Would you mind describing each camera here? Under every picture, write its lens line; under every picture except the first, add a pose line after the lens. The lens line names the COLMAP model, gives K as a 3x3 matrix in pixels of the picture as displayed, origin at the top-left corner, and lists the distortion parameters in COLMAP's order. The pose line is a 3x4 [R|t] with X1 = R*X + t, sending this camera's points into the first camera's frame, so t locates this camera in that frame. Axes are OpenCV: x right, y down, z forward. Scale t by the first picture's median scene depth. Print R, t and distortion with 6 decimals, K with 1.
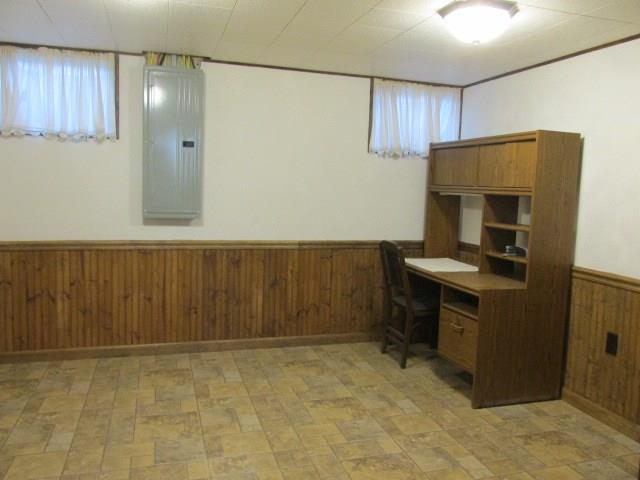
lens RADIAL K [[534.5, 0, 321.5], [0, 534.5, 239.6], [0, 0, 1]] dist [-0.017386, -0.000169]
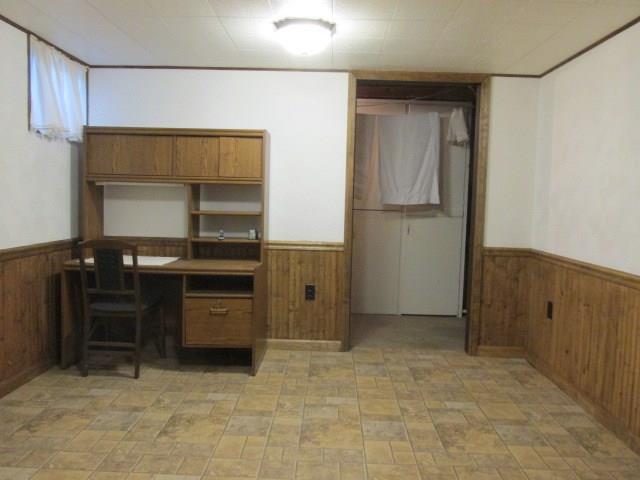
lens RADIAL K [[534.5, 0, 320.8], [0, 534.5, 239.5], [0, 0, 1]] dist [-0.017386, -0.000169]
pose [[0.314339, -0.099207, 0.944113, -0.668315], [0.085053, 0.993468, 0.076075, -0.038065], [-0.945493, 0.056386, 0.320723, 0.473448]]
